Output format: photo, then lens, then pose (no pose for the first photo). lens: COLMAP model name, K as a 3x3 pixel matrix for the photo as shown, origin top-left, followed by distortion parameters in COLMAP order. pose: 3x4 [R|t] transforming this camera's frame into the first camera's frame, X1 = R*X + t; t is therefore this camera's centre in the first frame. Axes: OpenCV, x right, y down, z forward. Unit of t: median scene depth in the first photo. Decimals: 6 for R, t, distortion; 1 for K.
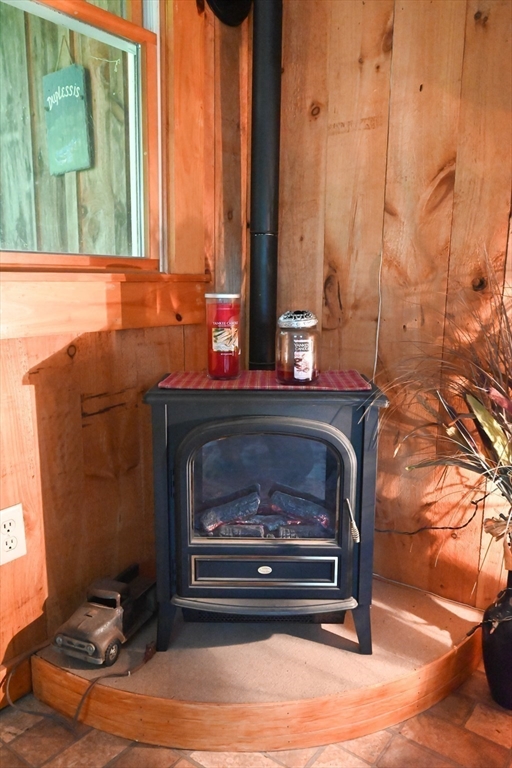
lens RADIAL K [[566.4, 0, 256.4], [0, 566.4, 386.7], [0, 0, 1]] dist [-0.008142, 0.004837]
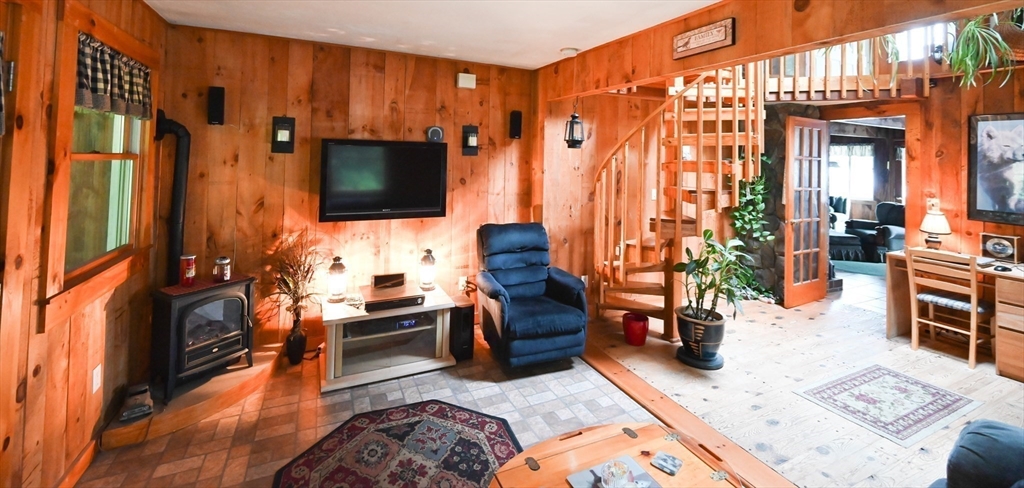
lens RADIAL K [[416.1, 0, 514.8], [0, 416.1, 149.0], [0, 0, 1]] dist [-0.000145, -0.000171]
pose [[0.454370, 0.021361, 0.890557, -1.063536], [0.140709, 0.985441, -0.095428, -0.239070], [-0.879630, 0.168669, 0.444750, -1.292673]]
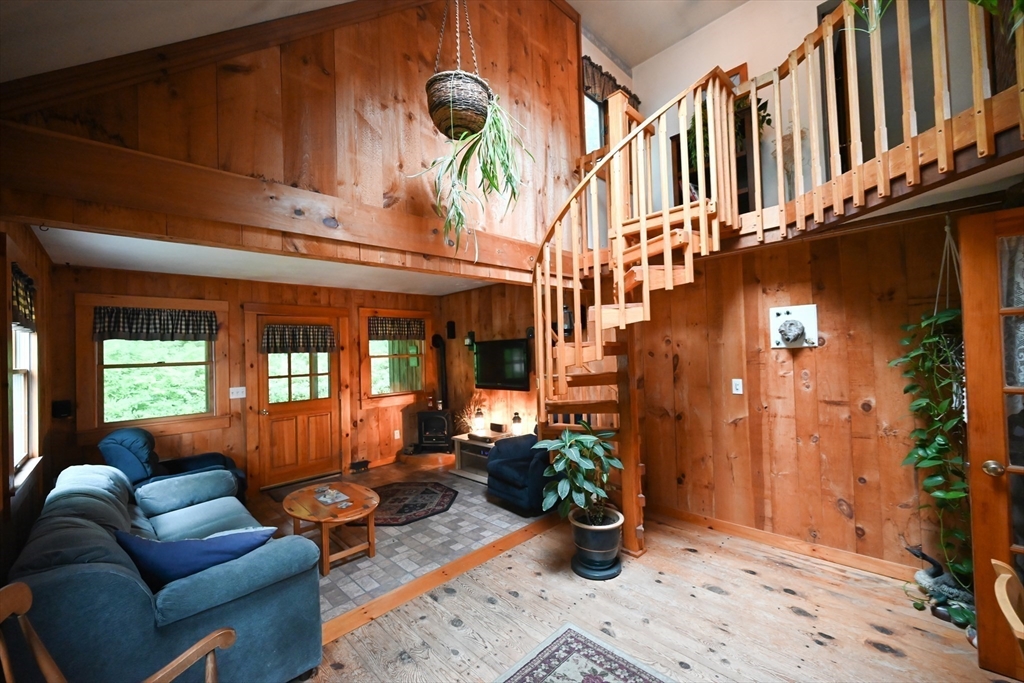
lens RADIAL K [[407.1, 0, 515.9], [0, 407.1, 340.5], [0, 0, 1]] dist [0.002255, 0.000255]
pose [[0.988639, -0.044646, -0.143523, 1.475315], [0.014462, 0.978692, -0.204824, 0.159284], [0.149609, 0.200422, 0.968219, -3.216801]]
